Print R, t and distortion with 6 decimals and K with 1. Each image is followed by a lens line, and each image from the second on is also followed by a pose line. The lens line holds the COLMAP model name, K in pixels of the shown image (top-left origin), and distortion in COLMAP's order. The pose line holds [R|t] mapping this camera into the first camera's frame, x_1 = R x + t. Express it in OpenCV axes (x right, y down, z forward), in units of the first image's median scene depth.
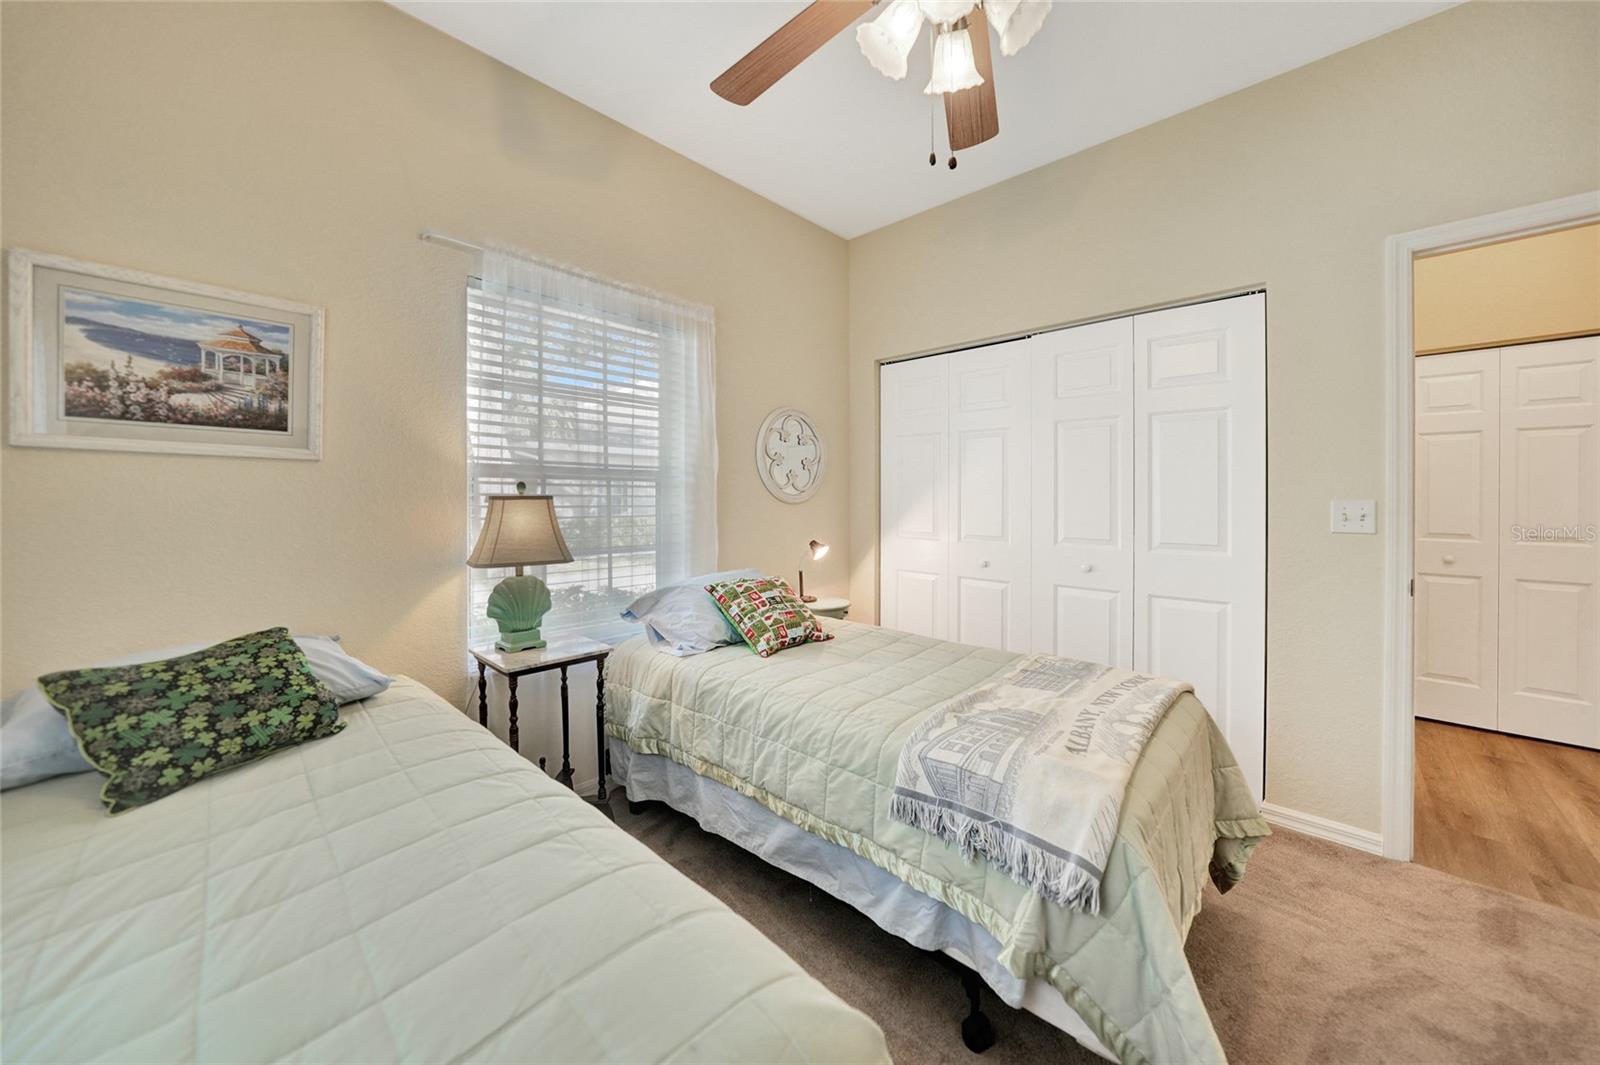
lens RADIAL K [[579.8, 0, 796.1], [0, 579.8, 490.1], [0, 0, 1]] dist [-0.022417, 0.006033]
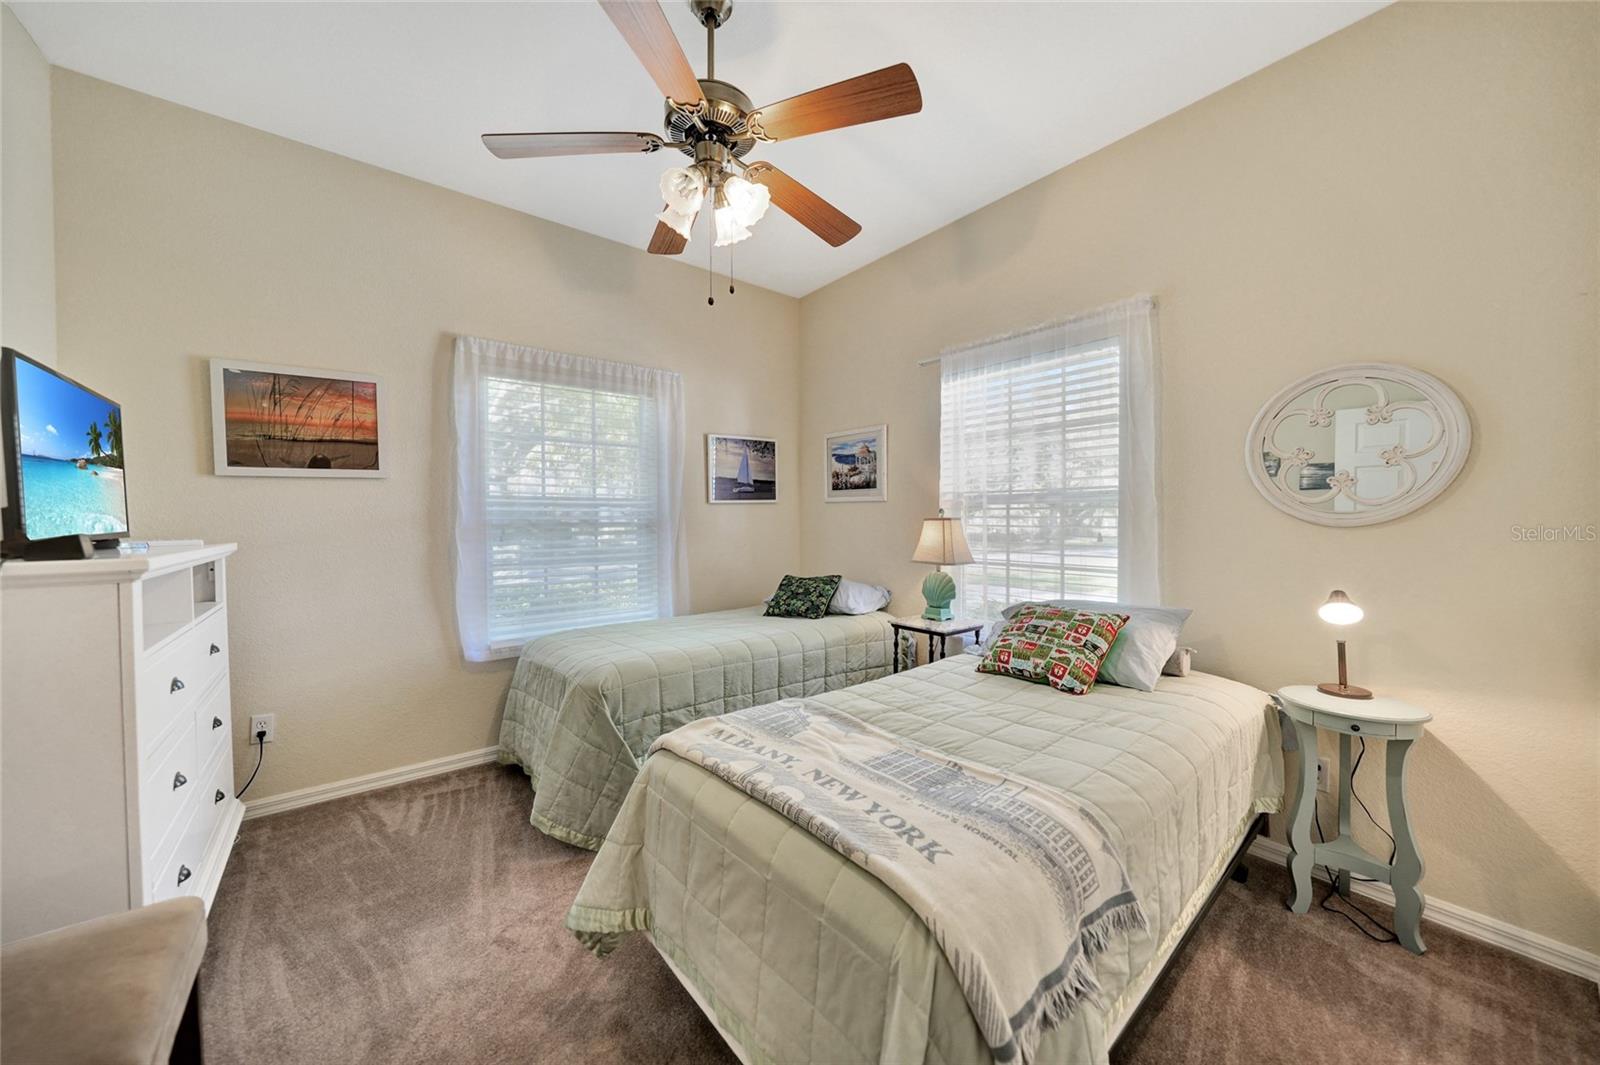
lens RADIAL K [[558.0, 0, 806.3], [0, 558.0, 527.4], [0, 0, 1]] dist [-0.020769, 0.000058]
pose [[-0.127349, 0.014740, -0.991748, 1.300697], [0.014981, 0.999804, 0.012936, 0.013468], [0.991745, -0.013210, -0.127545, 1.090048]]
